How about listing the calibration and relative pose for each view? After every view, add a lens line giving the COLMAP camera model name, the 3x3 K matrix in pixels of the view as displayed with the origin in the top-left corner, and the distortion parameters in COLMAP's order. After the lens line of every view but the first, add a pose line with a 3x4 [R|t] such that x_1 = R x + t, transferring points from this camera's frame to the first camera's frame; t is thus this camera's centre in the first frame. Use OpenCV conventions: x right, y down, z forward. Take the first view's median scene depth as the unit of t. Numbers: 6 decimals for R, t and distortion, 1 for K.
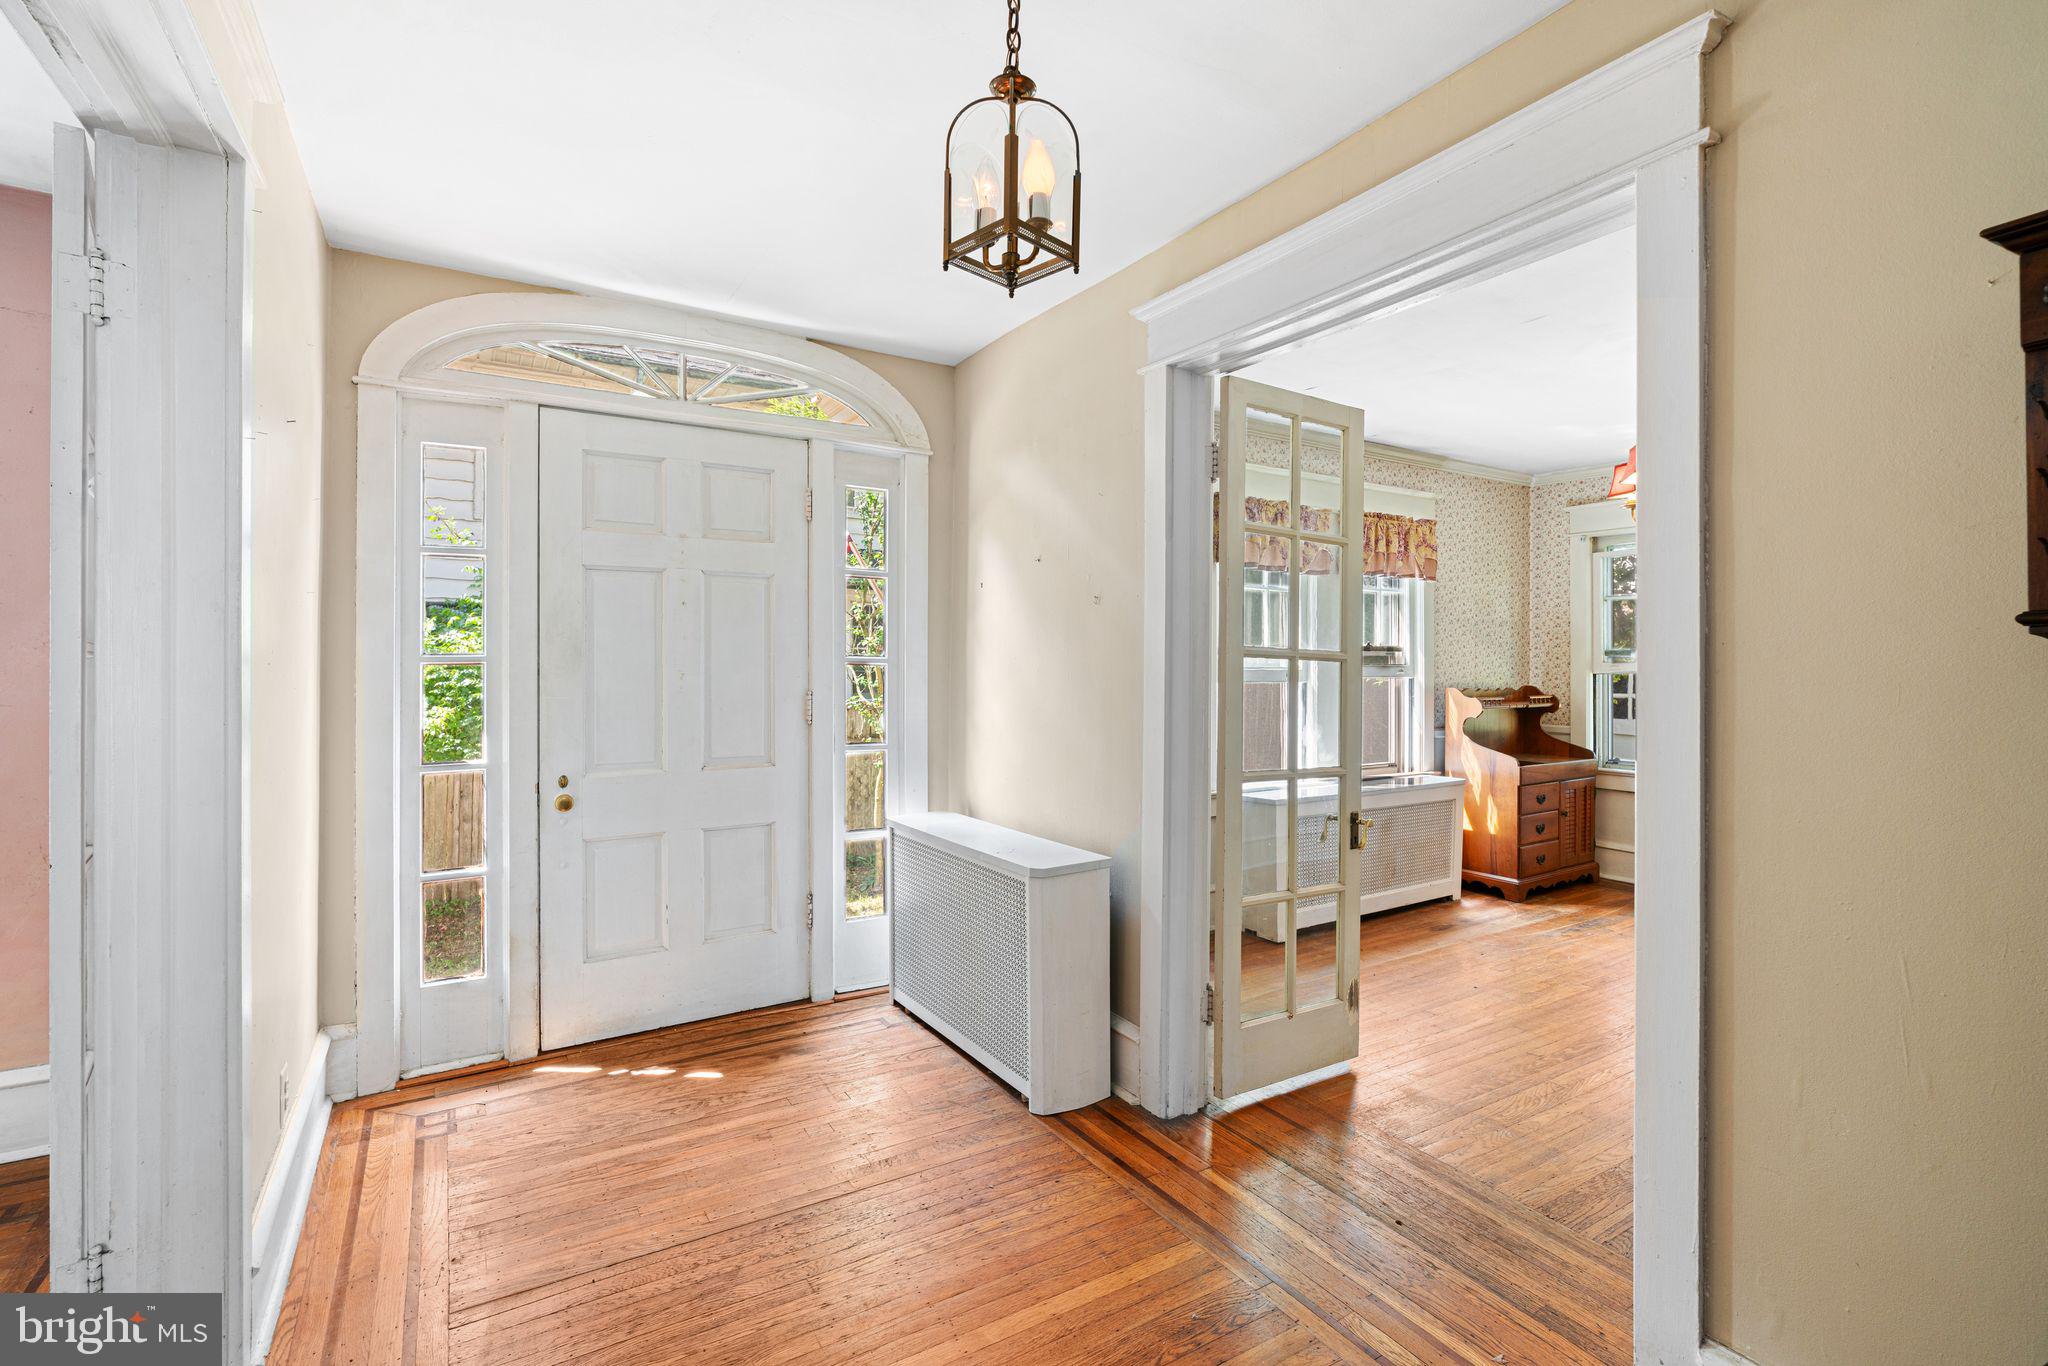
lens RADIAL K [[938.2, 0, 1022.6], [0, 938.2, 666.0], [0, 0, 1]] dist [0.003208, -0.000029]
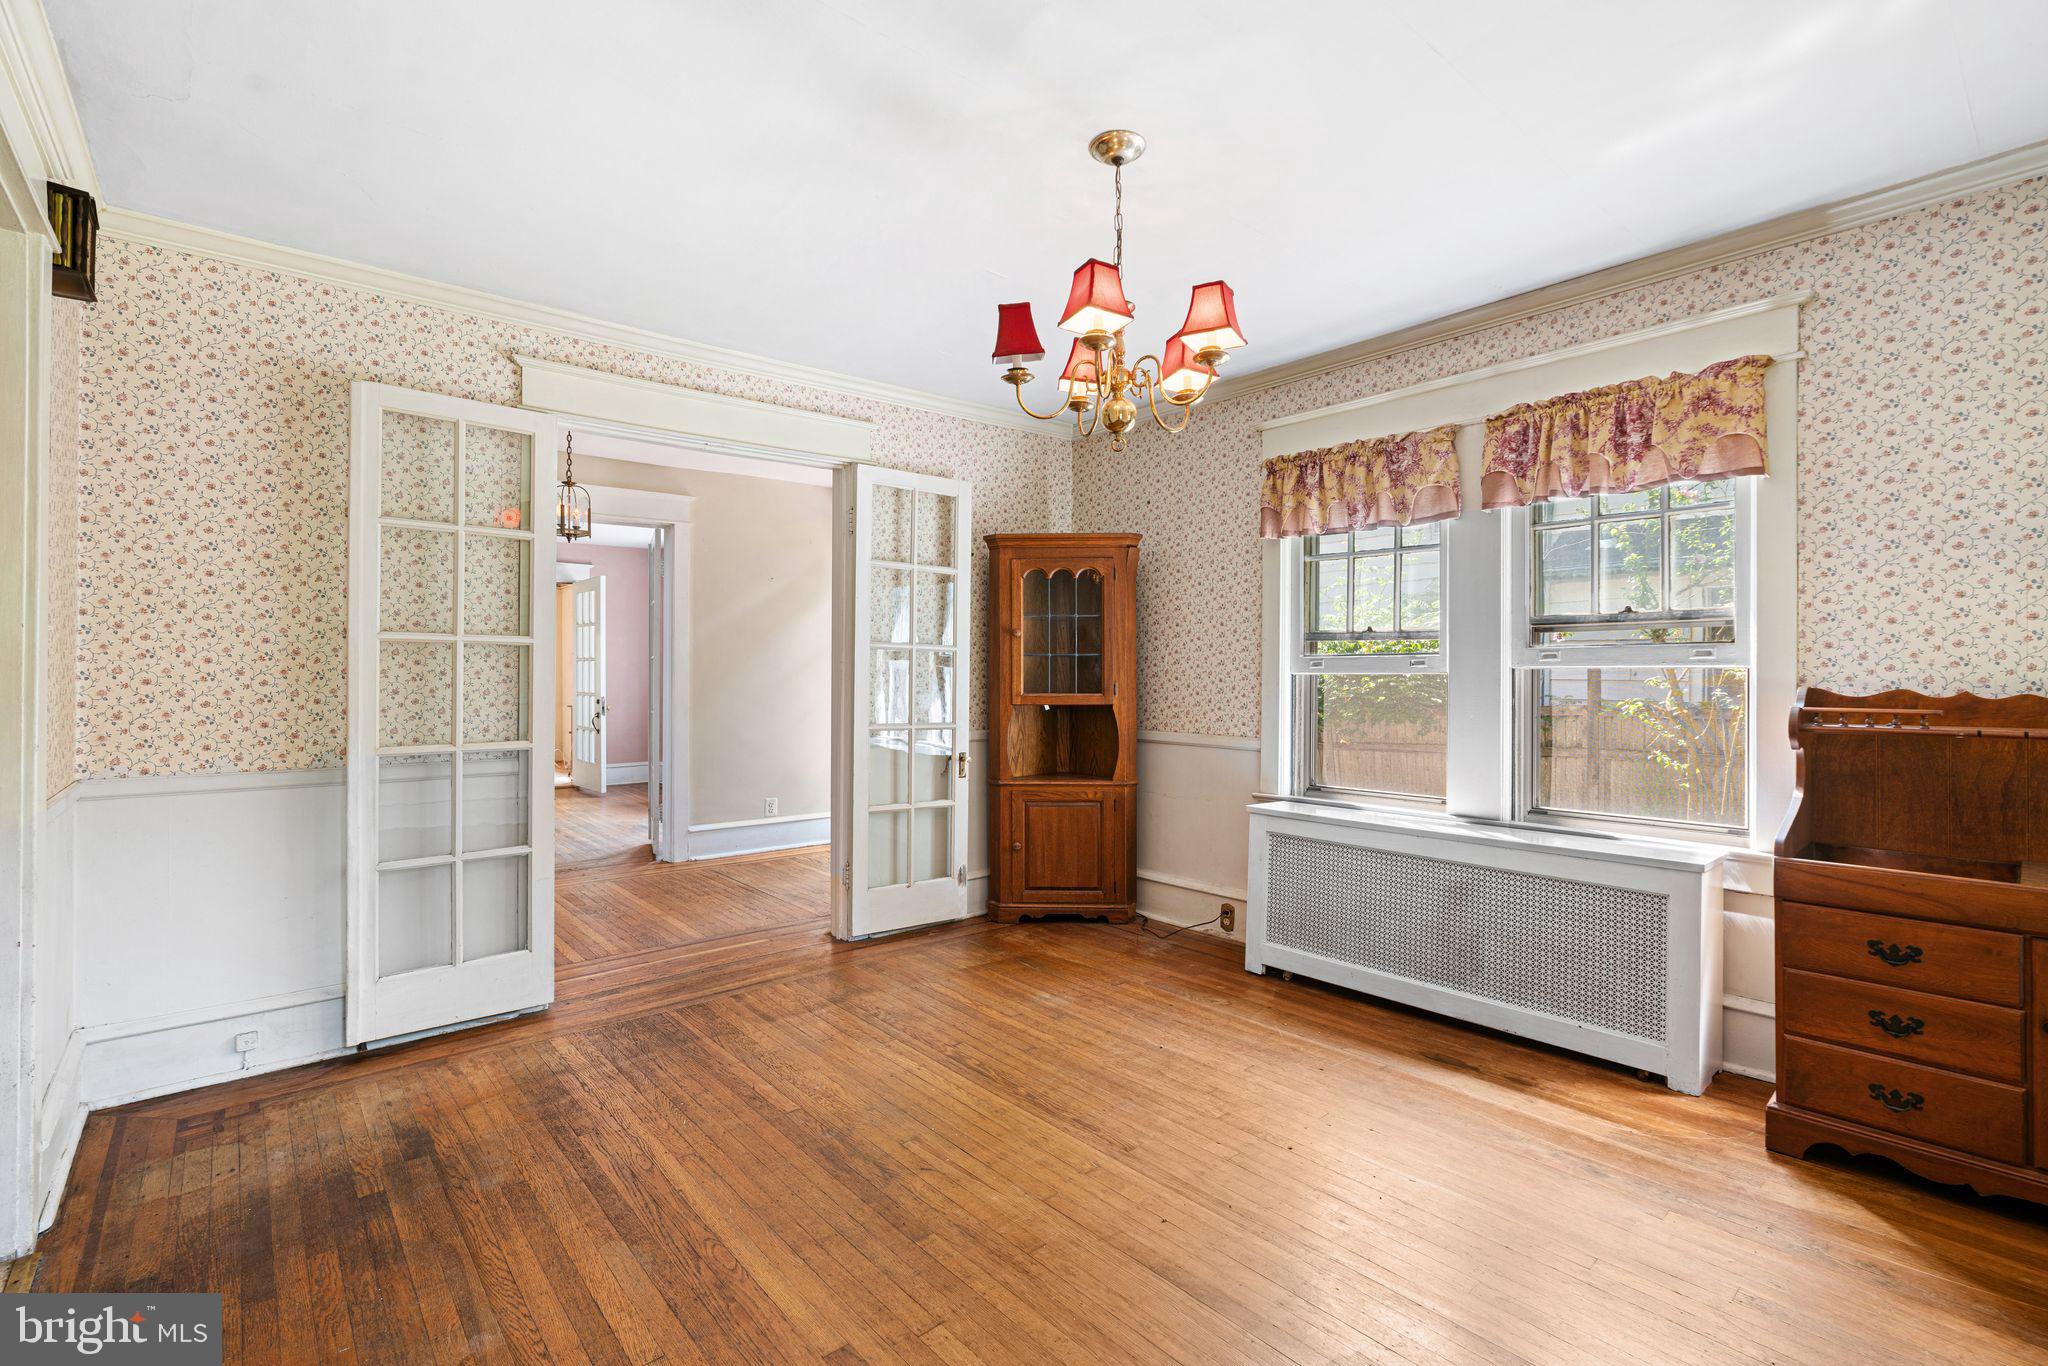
lens RADIAL K [[938.2, 0, 1022.6], [0, 938.2, 680.4], [0, 0, 1]] dist [0.003208, -0.000029]
pose [[0.151175, 0.003837, -0.988500, 0.979535], [-0.005324, 0.999981, 0.003067, 0.022637], [0.988493, 0.004799, 0.151192, 0.594576]]
